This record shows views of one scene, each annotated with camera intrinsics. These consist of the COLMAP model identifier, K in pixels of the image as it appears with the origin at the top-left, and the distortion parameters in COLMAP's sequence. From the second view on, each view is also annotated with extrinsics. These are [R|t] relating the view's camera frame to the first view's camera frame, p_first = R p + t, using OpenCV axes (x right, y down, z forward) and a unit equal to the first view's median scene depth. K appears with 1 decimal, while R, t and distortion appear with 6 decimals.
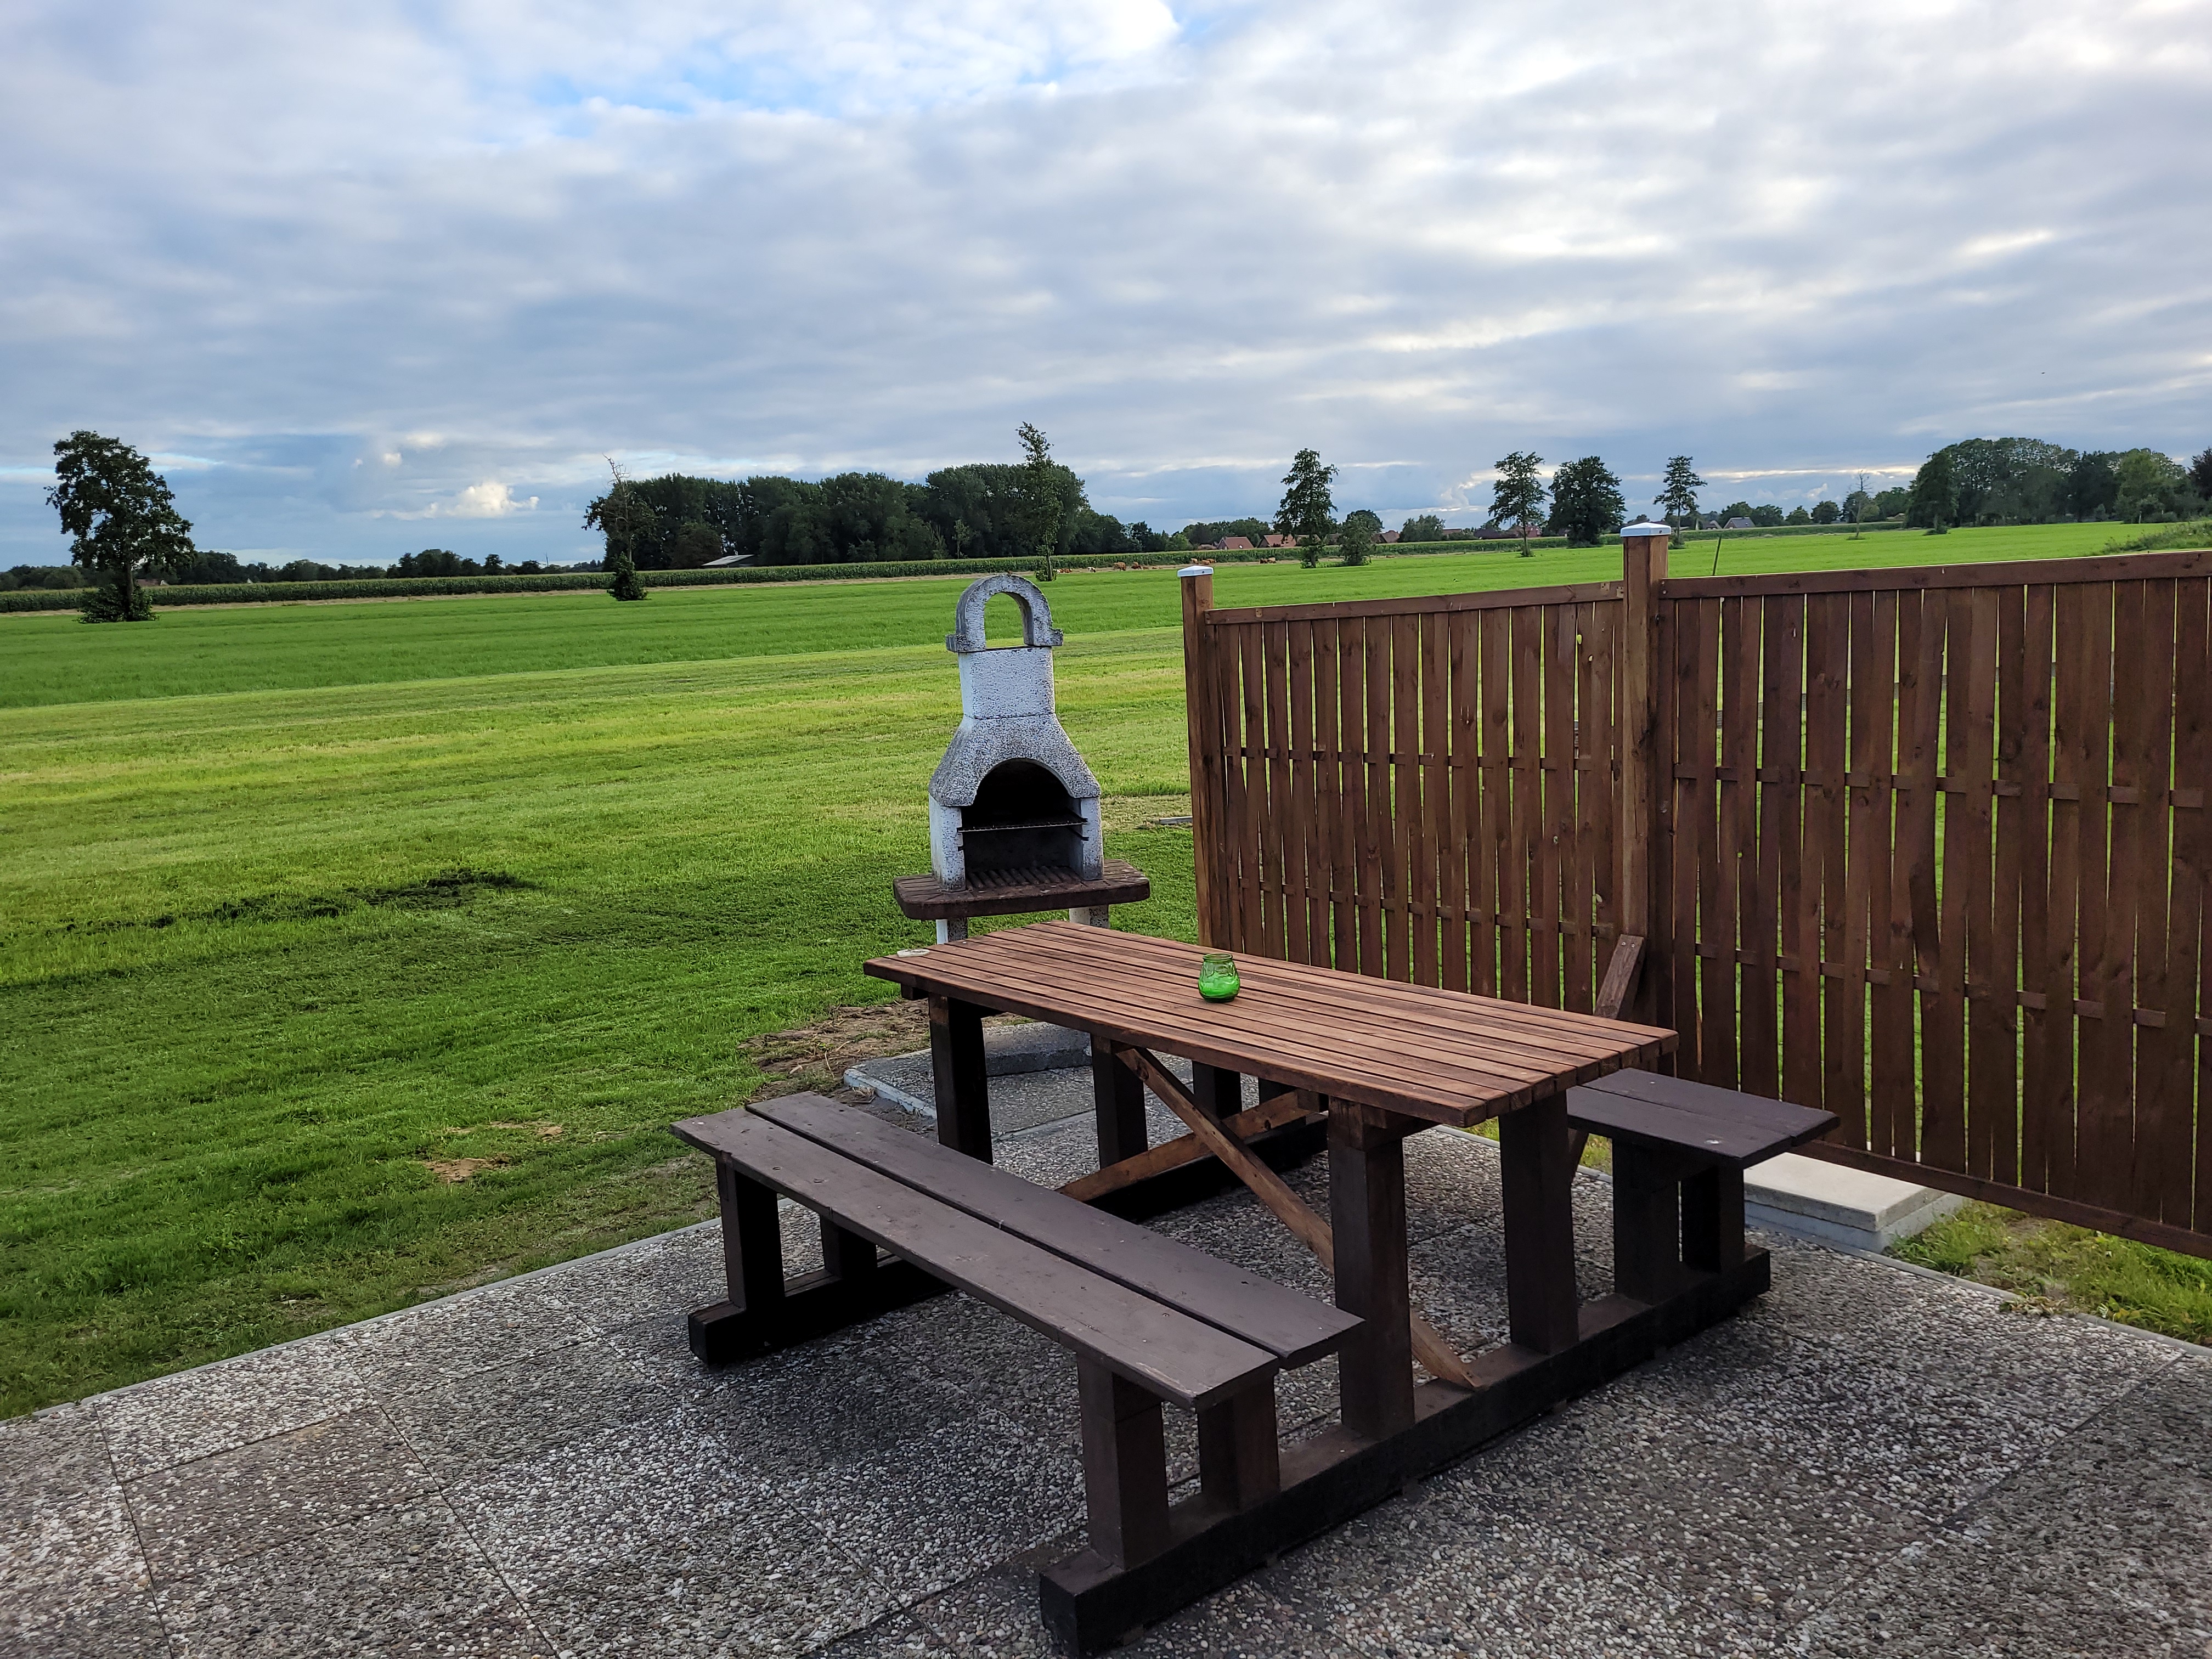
lens RADIAL K [[1634.0, 0, 1106.0], [0, 1634.0, 829.5], [0, 0, 1]] dist [-0.006463, -0.004281]
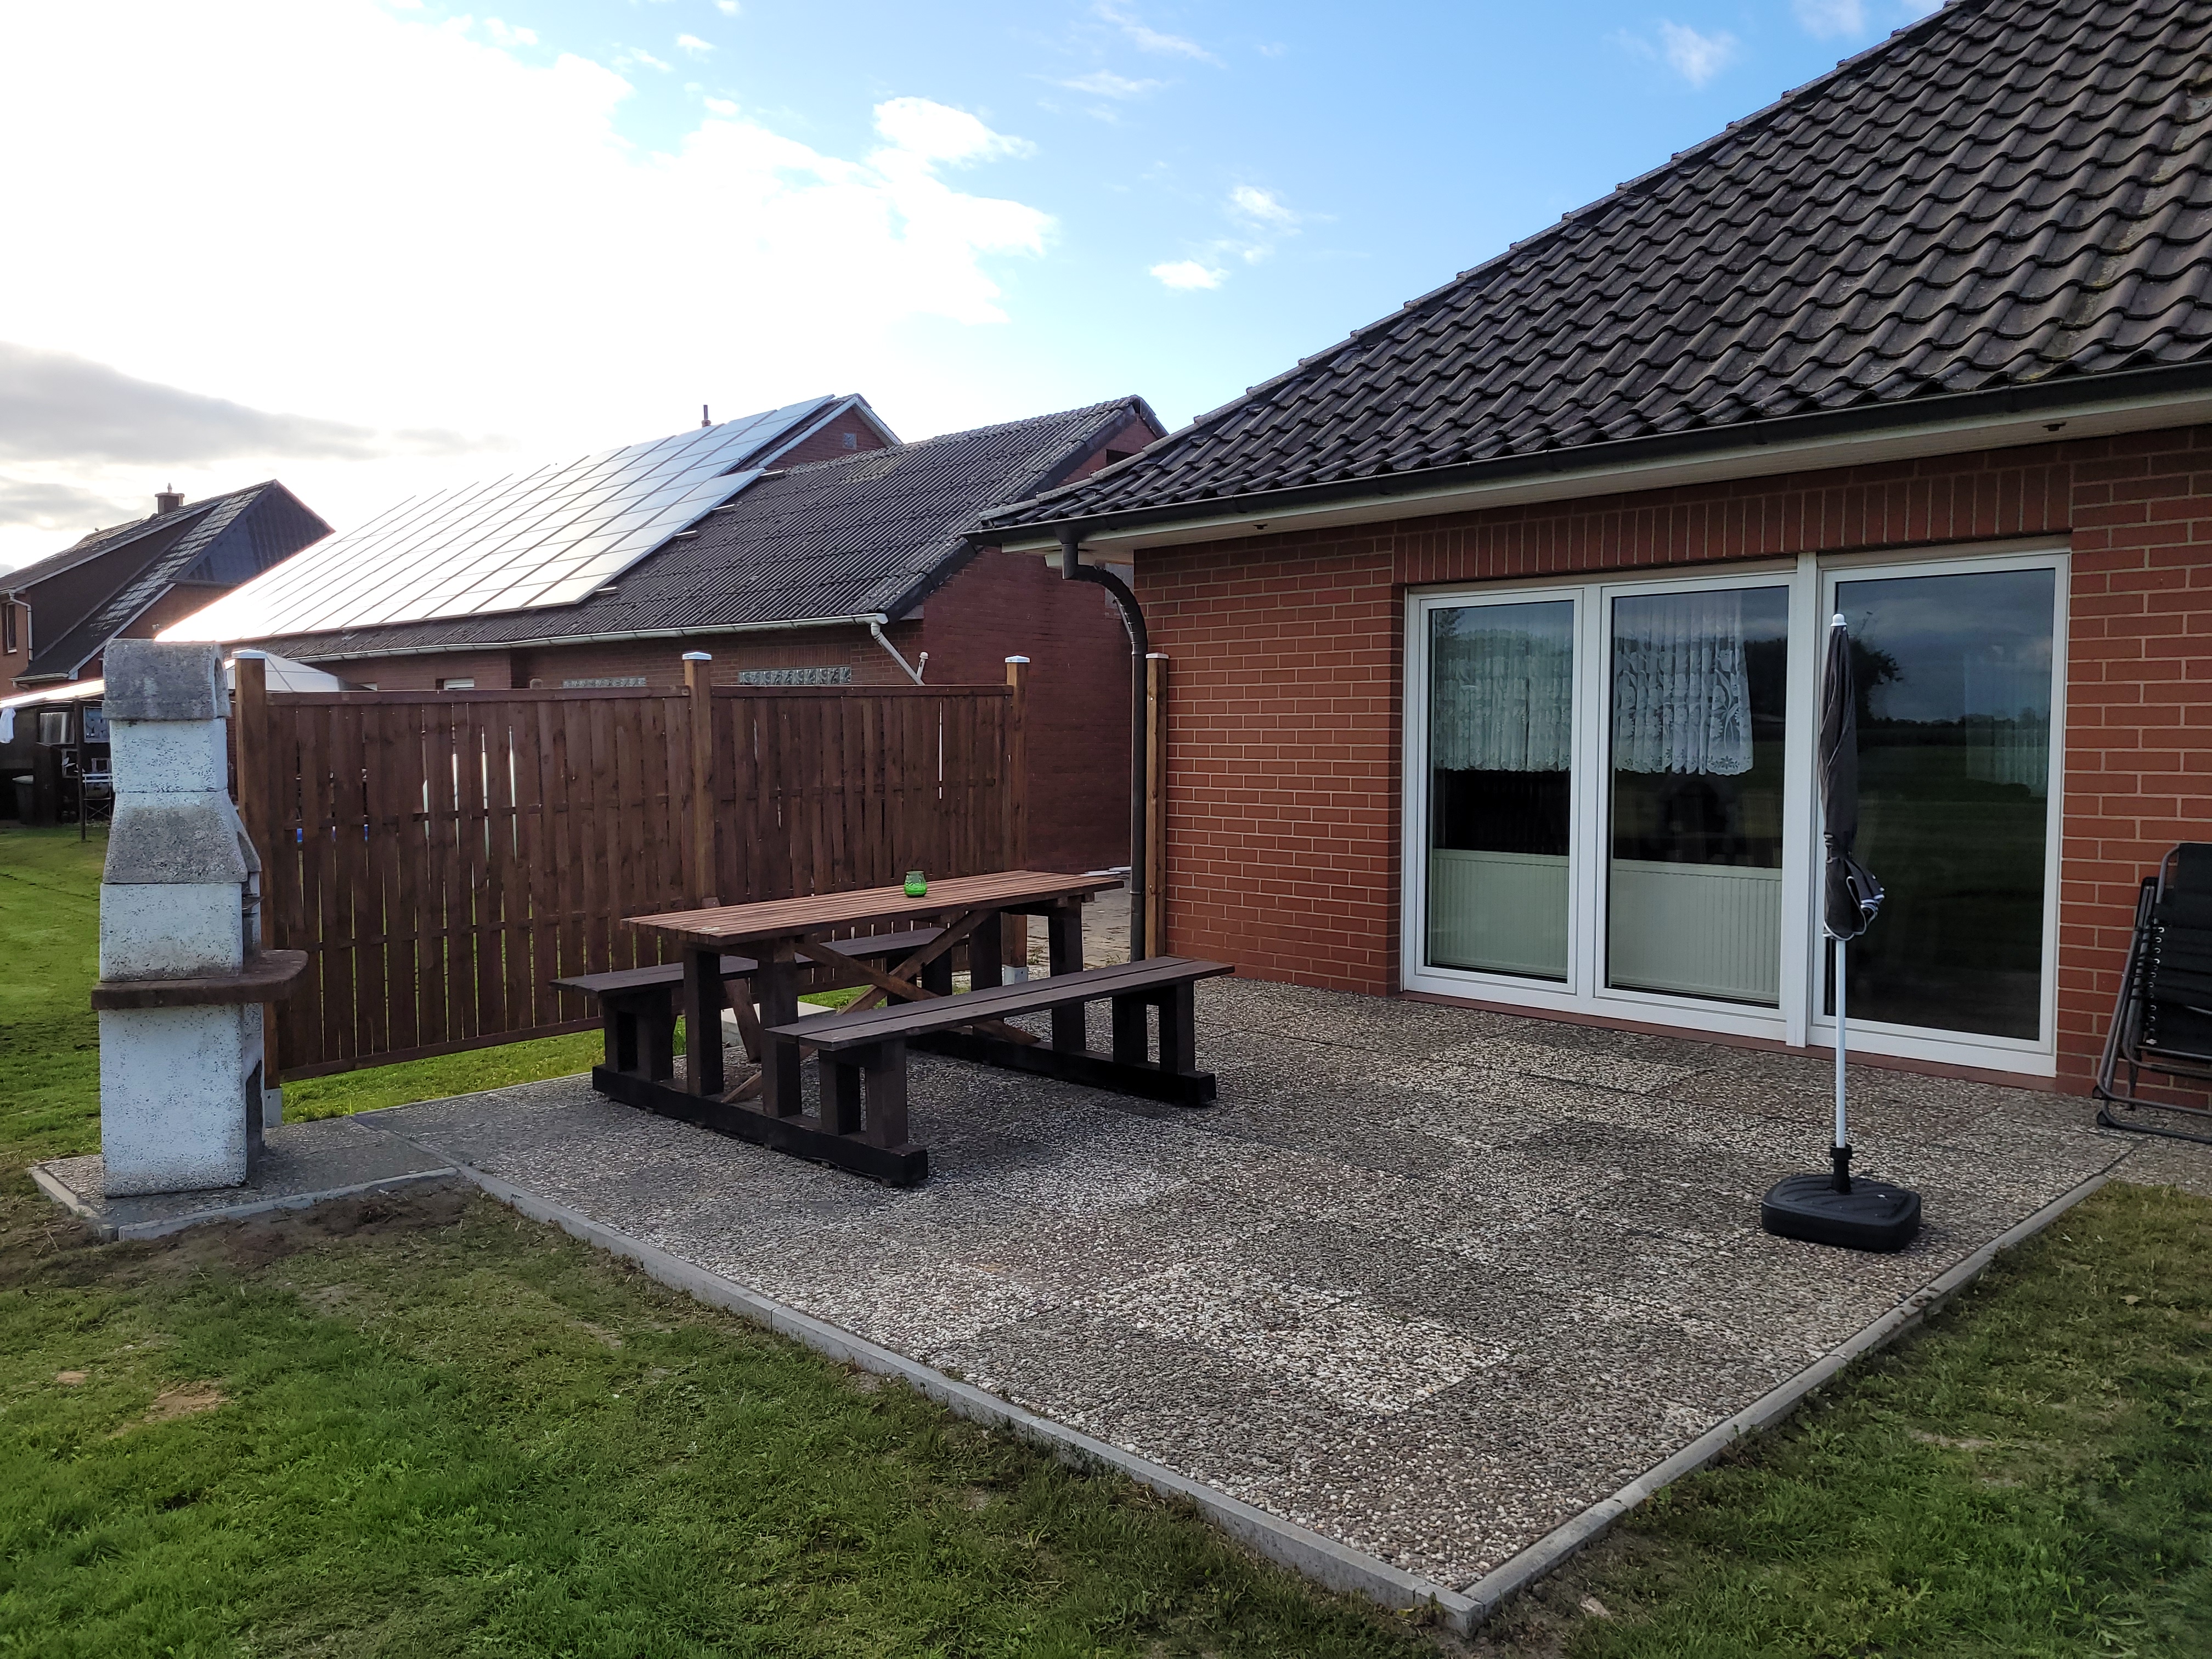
lens RADIAL K [[1682.3, 0, 1106.0], [0, 1682.3, 829.5], [0, 0, 1]] dist [0.000321, 0.000036]
pose [[-0.122913, -0.010856, 0.992358, -1.530366], [0.151166, 0.988067, 0.029532, 0.007209], [-0.980837, 0.153641, -0.119805, 0.868473]]
